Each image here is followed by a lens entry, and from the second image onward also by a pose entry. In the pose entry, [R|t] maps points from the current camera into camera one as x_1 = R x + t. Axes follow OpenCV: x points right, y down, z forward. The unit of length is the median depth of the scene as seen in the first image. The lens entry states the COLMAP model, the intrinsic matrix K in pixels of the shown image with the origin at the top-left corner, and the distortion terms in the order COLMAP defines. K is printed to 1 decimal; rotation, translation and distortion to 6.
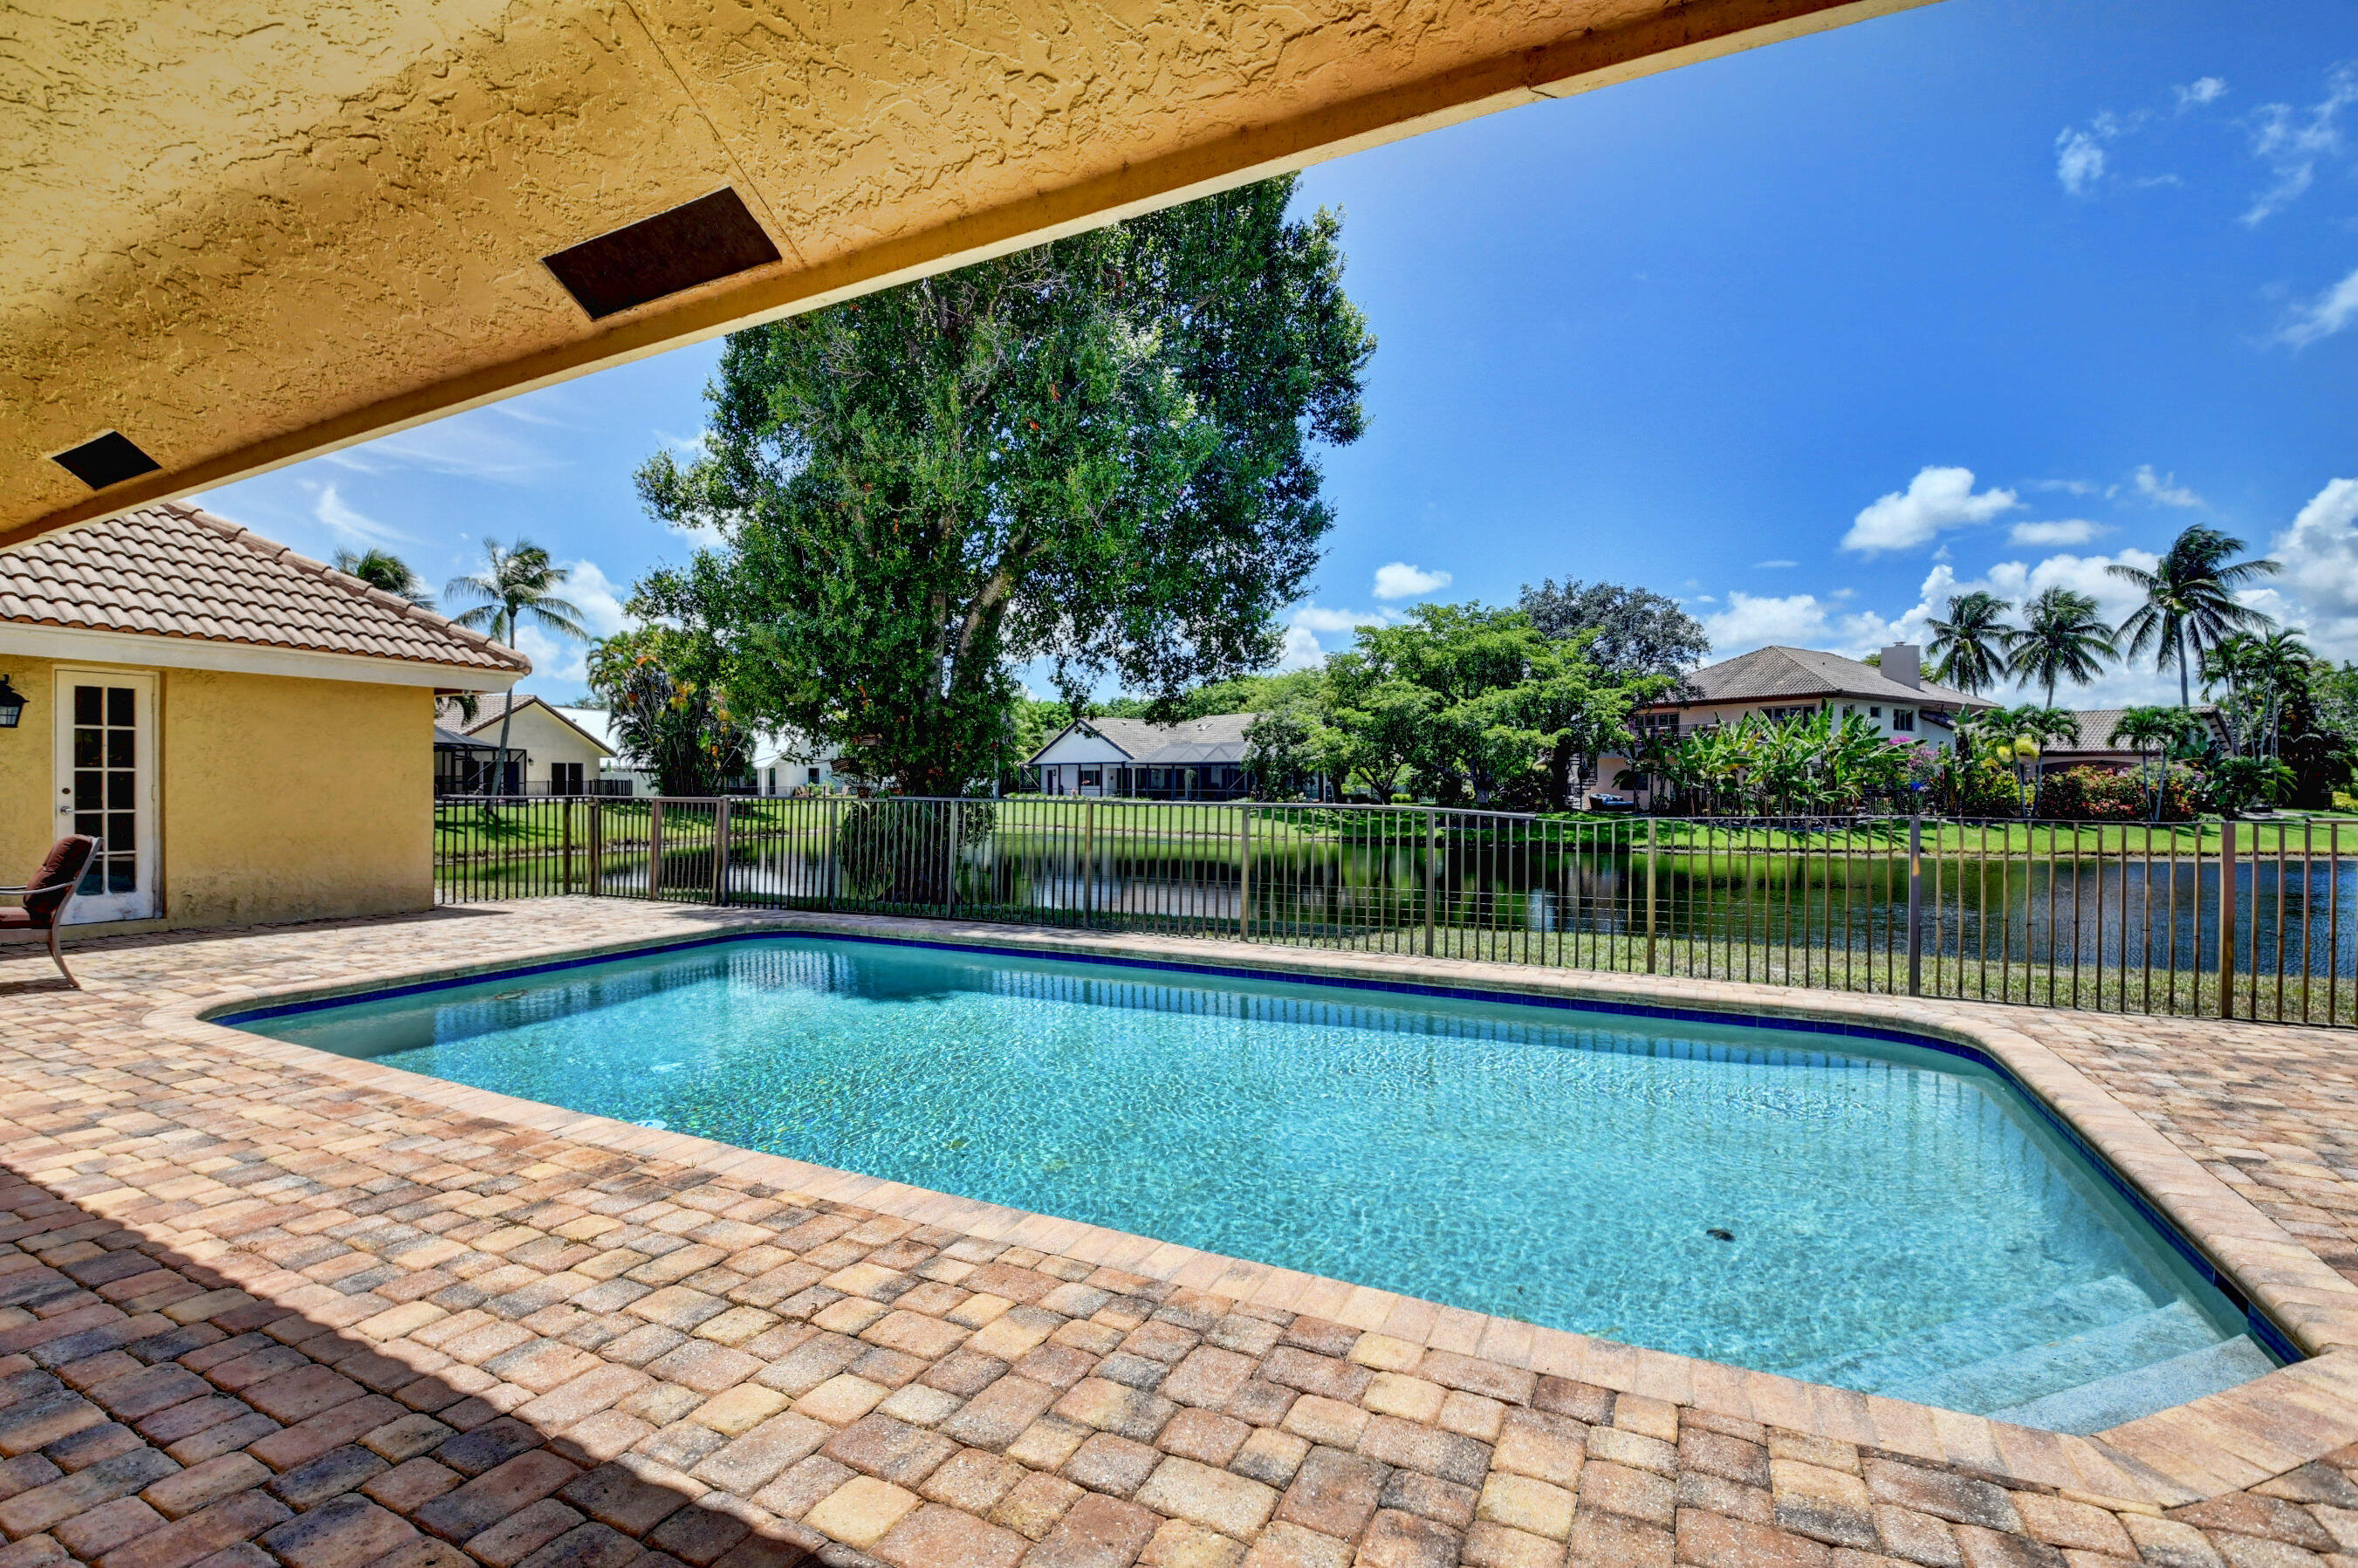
lens RADIAL K [[1038.6, 0, 1155.7], [0, 1038.6, 794.5], [0, 0, 1]] dist [-0.005333, -0.011507]
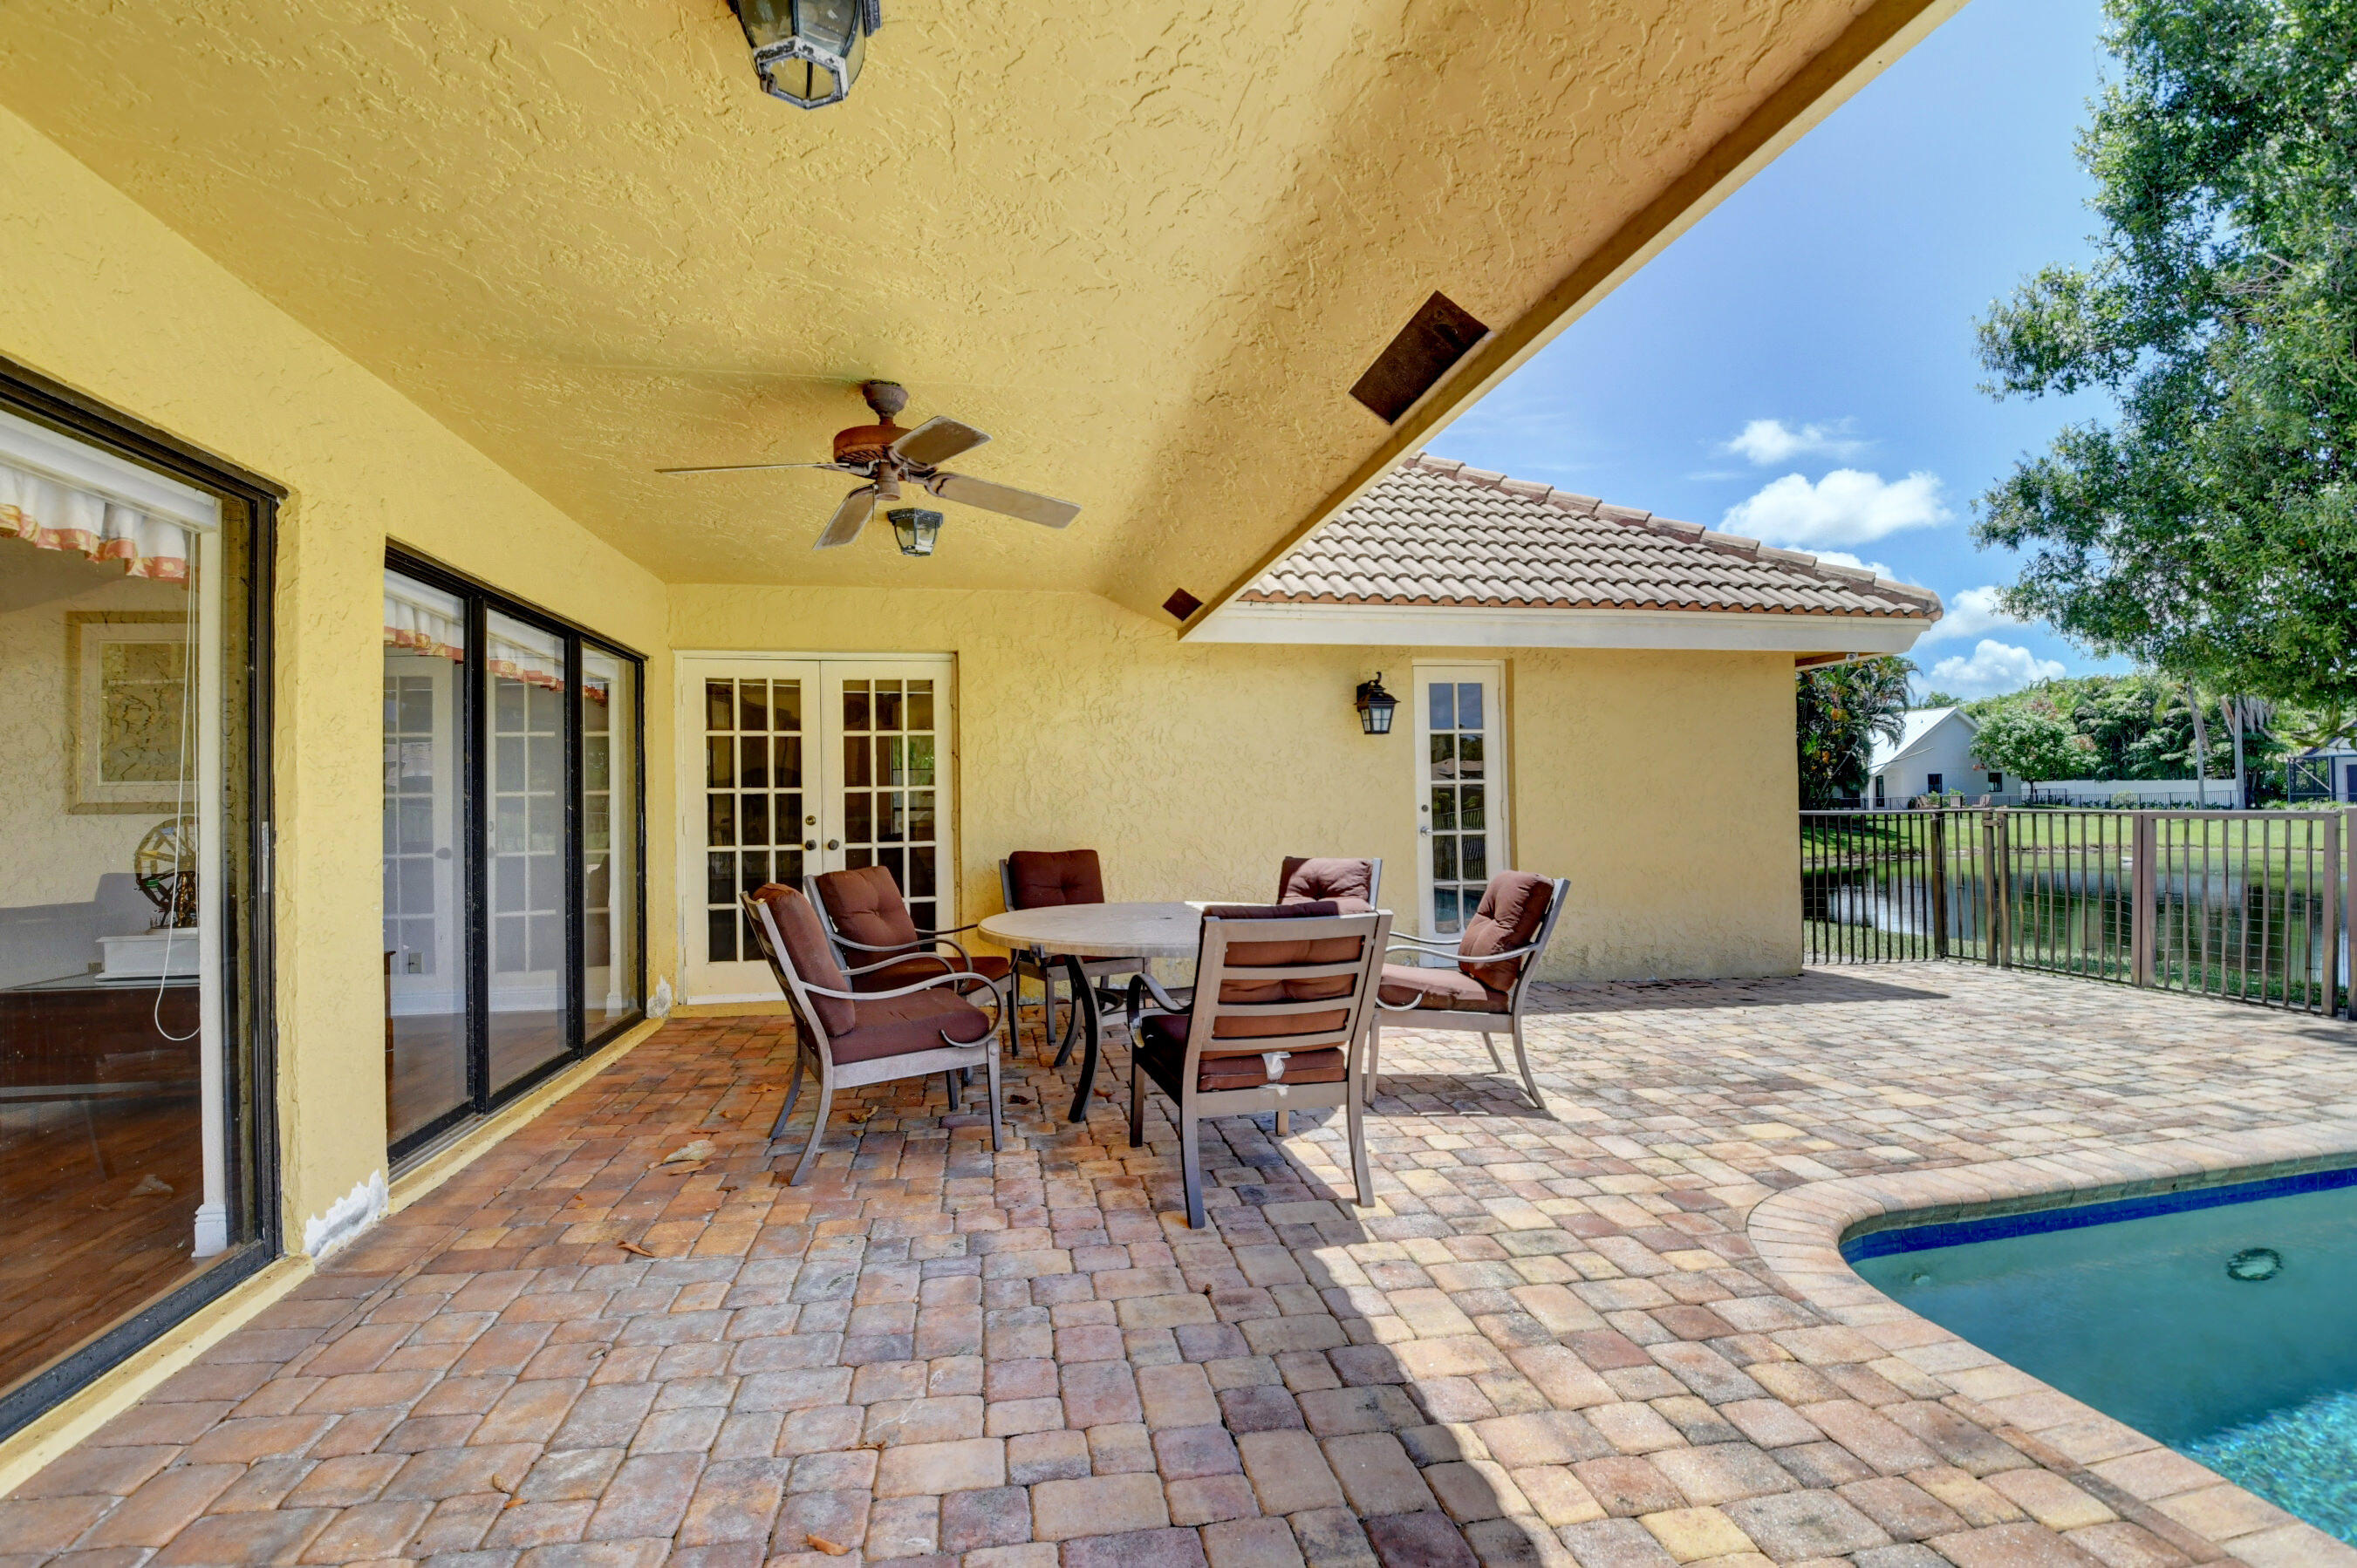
lens RADIAL K [[1038.1, 0, 1173.3], [0, 1038.1, 790.8], [0, 0, 1]] dist [-0.005333, -0.011507]
pose [[0.612874, -0.020075, -0.789925, -0.430606], [0.006981, 0.999776, -0.019992, -0.001592], [0.790150, 0.006738, 0.612877, 0.255770]]
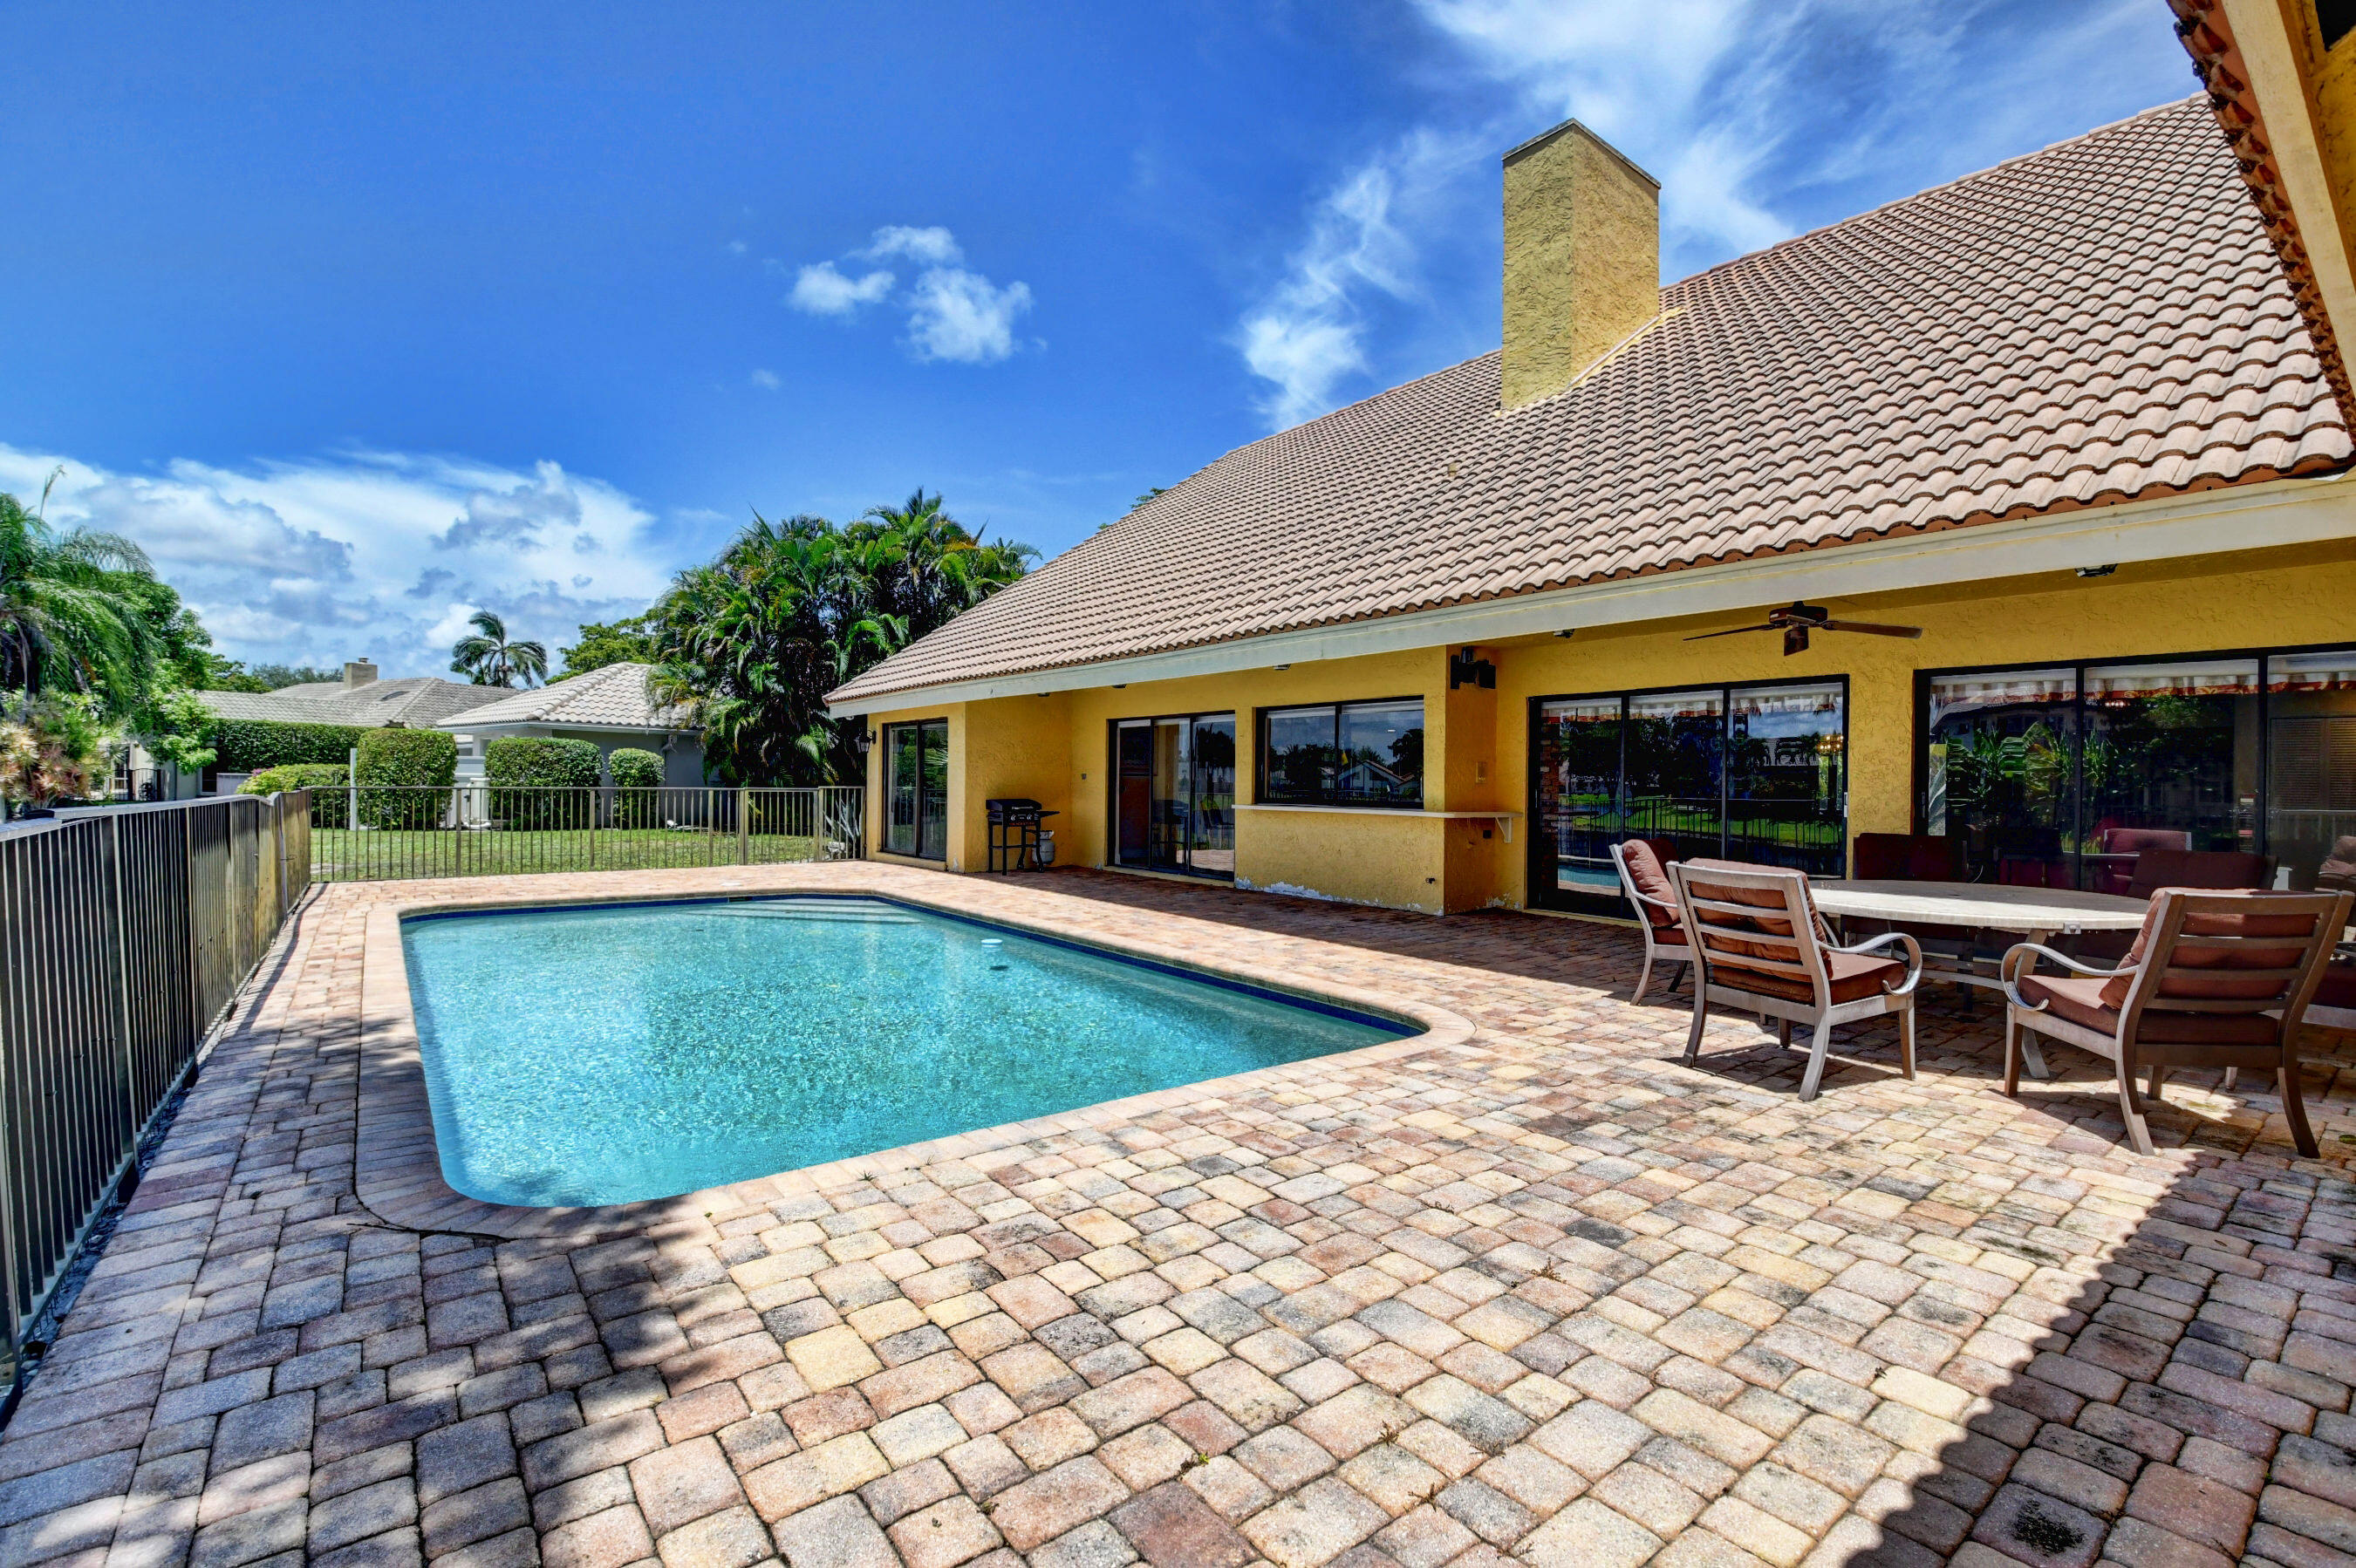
lens RADIAL K [[1037.7, 0, 1168.4], [0, 1037.7, 783.5], [0, 0, 1]] dist [-0.005333, -0.011507]
pose [[-0.904858, -0.012375, 0.425533, -0.659552], [-0.009352, 0.999914, 0.009192, -0.010167], [-0.425610, 0.004338, -0.904896, 1.156167]]
